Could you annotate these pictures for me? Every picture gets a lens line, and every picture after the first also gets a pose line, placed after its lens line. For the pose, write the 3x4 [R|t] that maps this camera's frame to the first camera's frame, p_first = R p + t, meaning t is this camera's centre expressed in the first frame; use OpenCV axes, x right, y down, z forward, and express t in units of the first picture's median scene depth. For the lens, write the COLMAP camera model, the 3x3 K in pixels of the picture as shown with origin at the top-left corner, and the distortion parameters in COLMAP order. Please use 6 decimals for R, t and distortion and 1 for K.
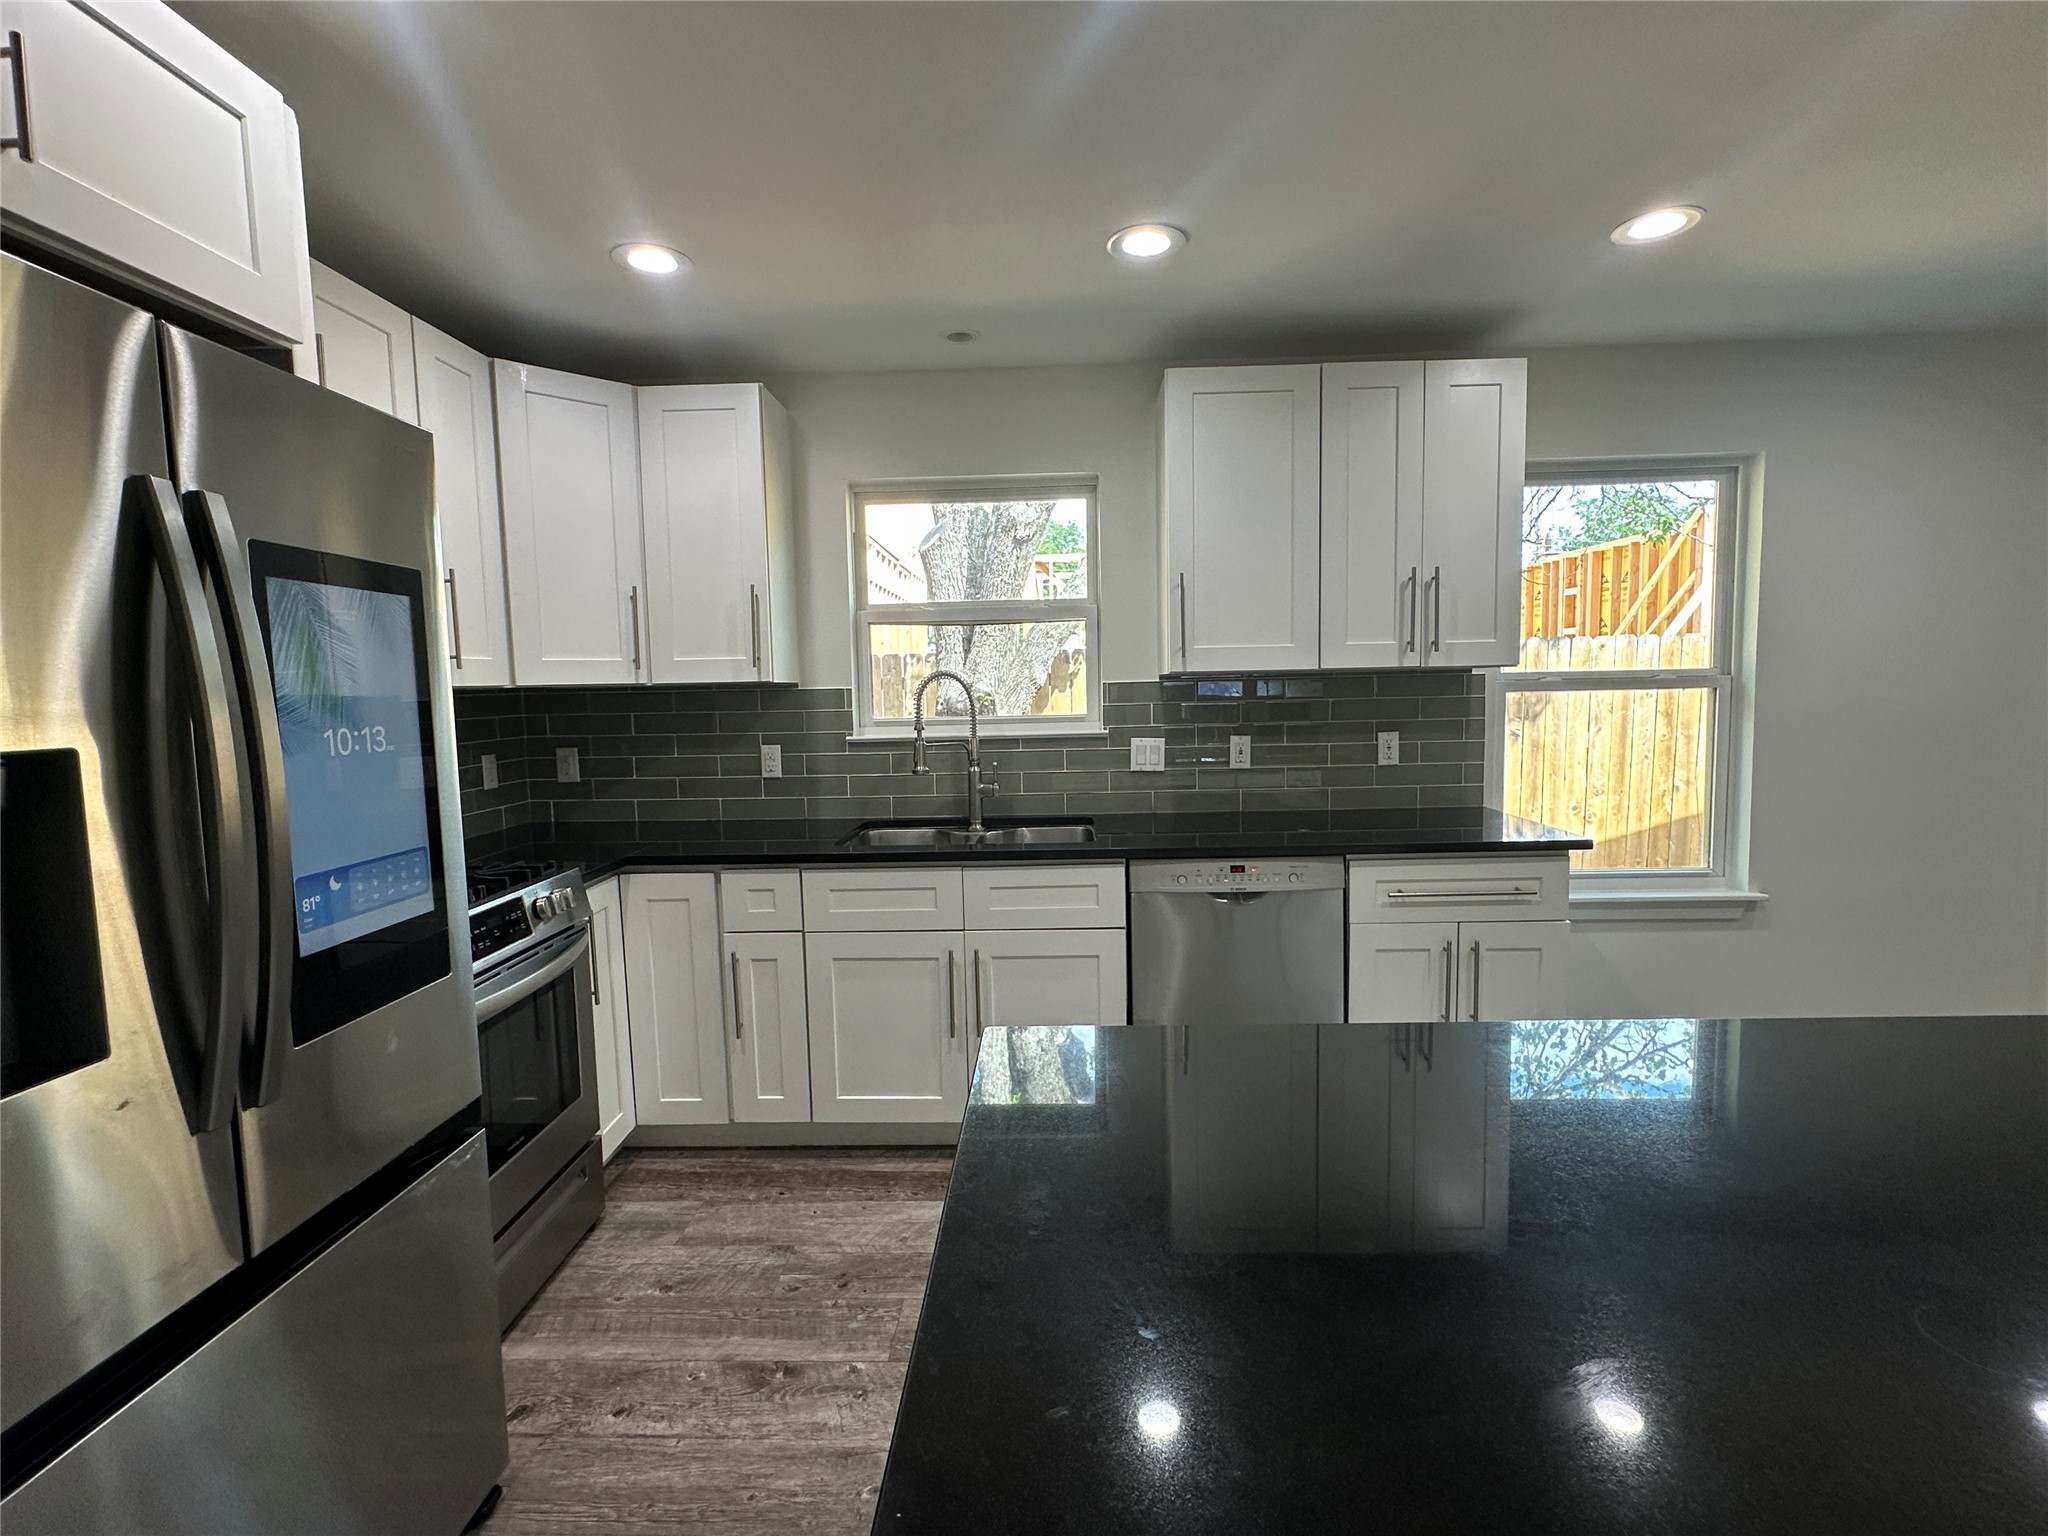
lens RADIAL K [[934.9, 0, 1025.1], [0, 934.9, 765.4], [0, 0, 1]] dist [-0.006160, 0.002023]
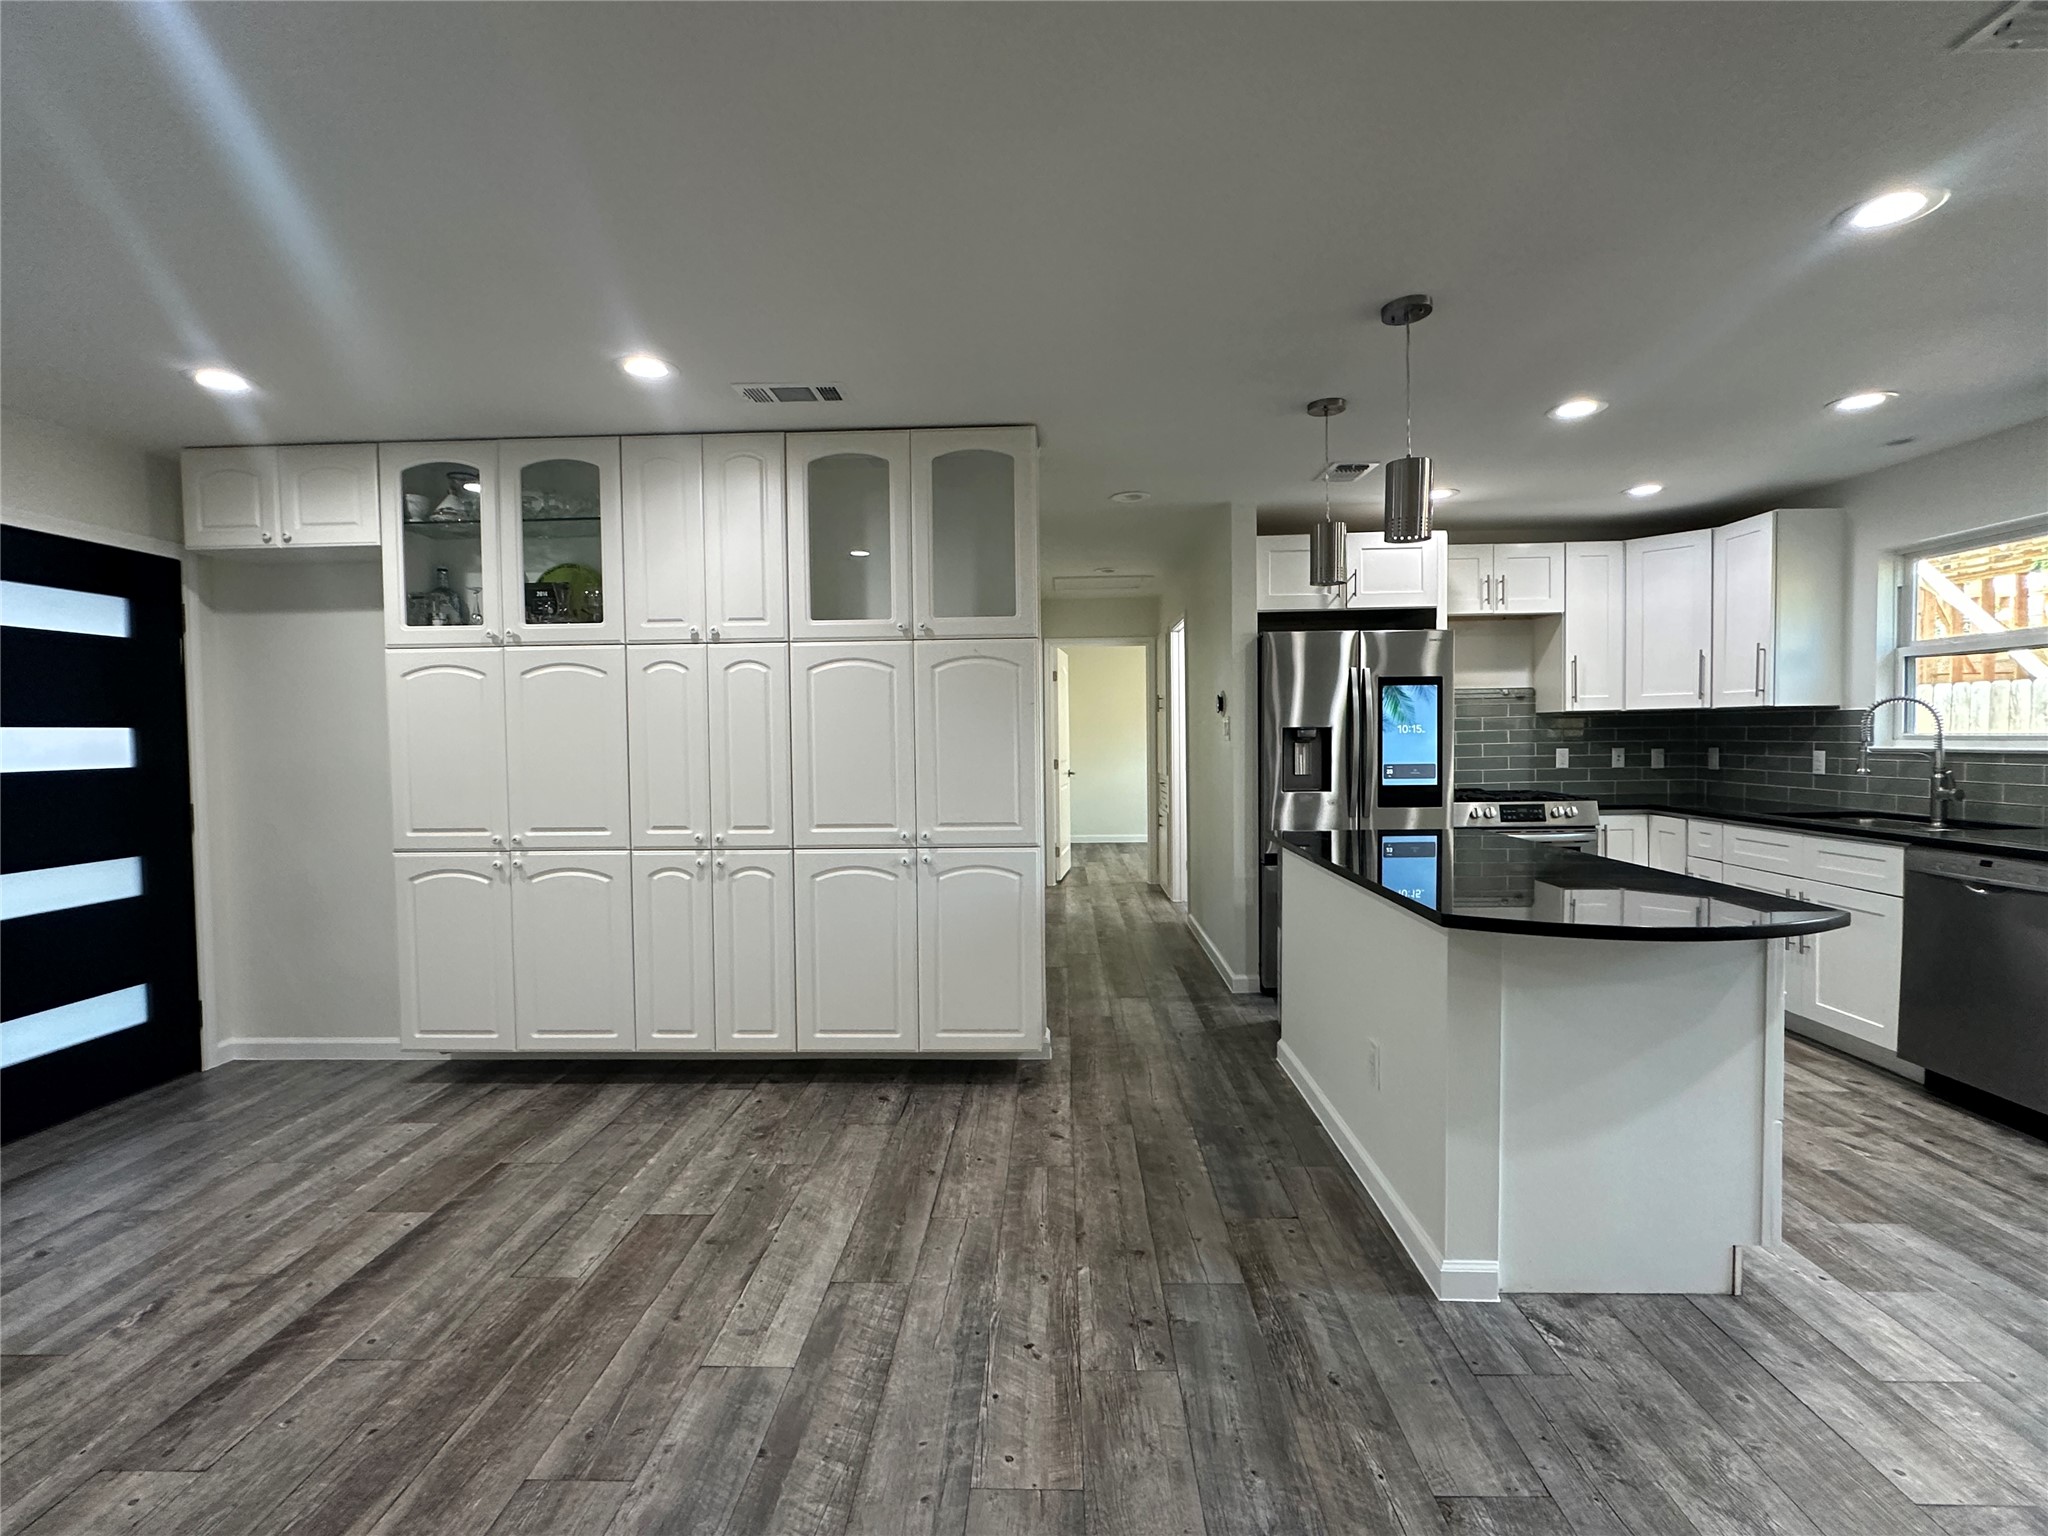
lens RADIAL K [[934.9, 0, 1025.1], [0, 934.9, 765.4], [0, 0, 1]] dist [-0.006160, 0.002023]
pose [[-0.000722, 0.055069, -0.998482, 1.167103], [-0.071431, 0.995929, 0.054980, 0.008259], [0.997445, 0.071362, 0.003214, -0.181258]]
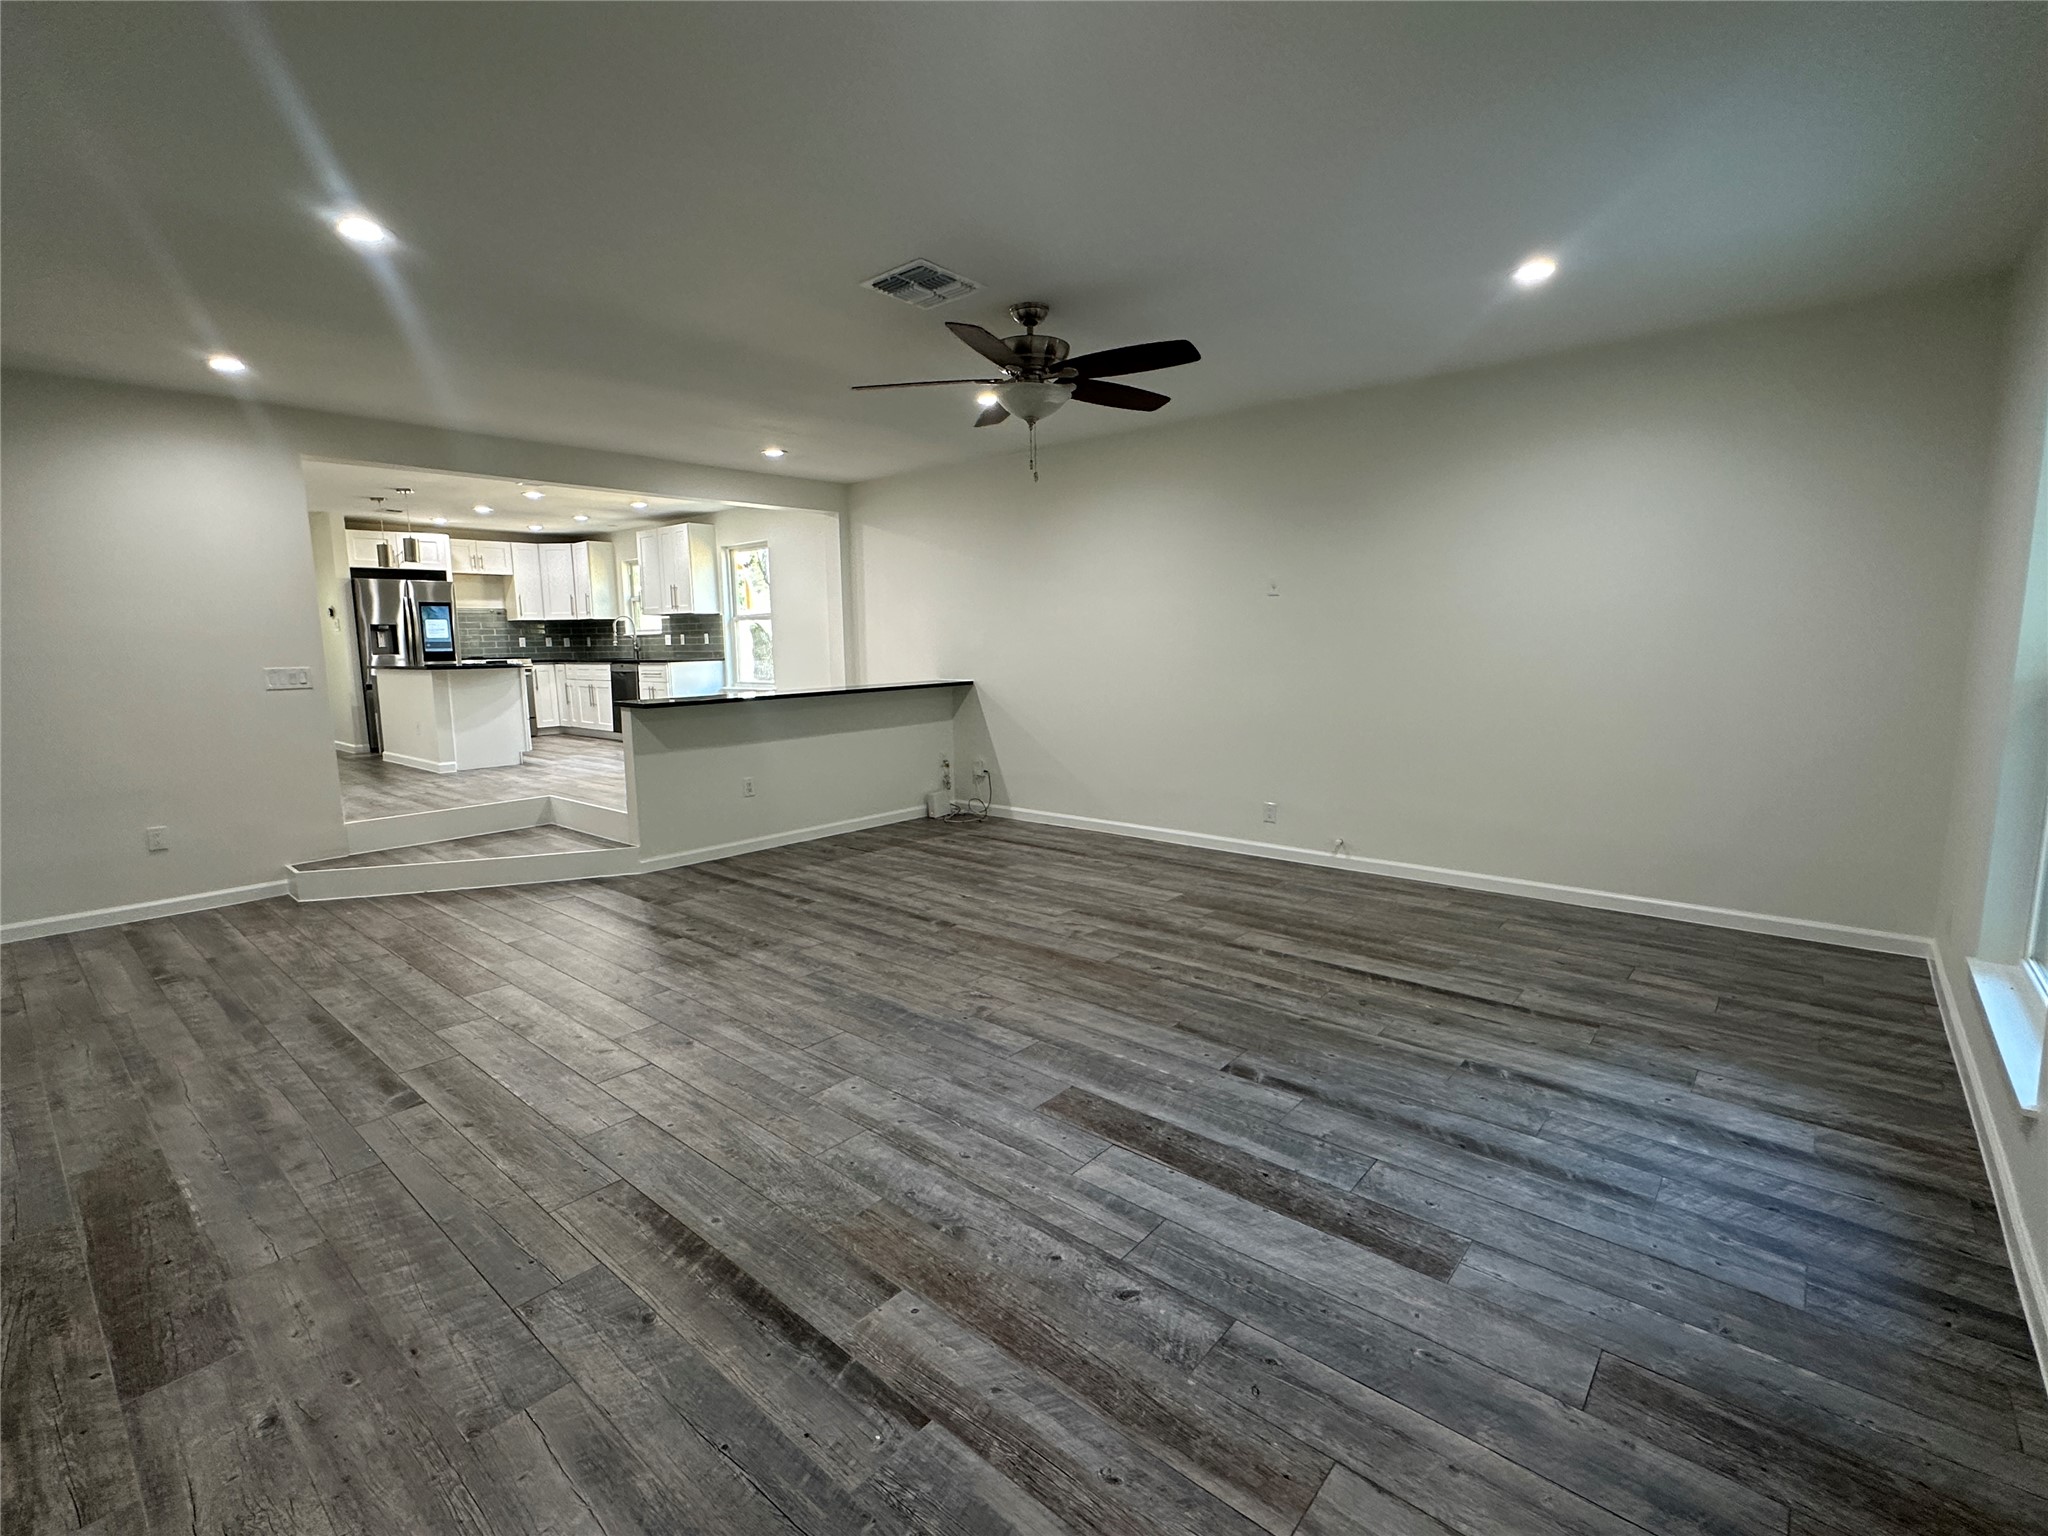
lens RADIAL K [[934.9, 0, 1025.1], [0, 934.9, 765.4], [0, 0, 1]] dist [-0.006160, 0.002023]
pose [[0.775515, 0.093175, -0.624416, 3.383964], [-0.054798, 0.995251, 0.080454, 0.099320], [0.628947, -0.028176, 0.776937, -0.834034]]
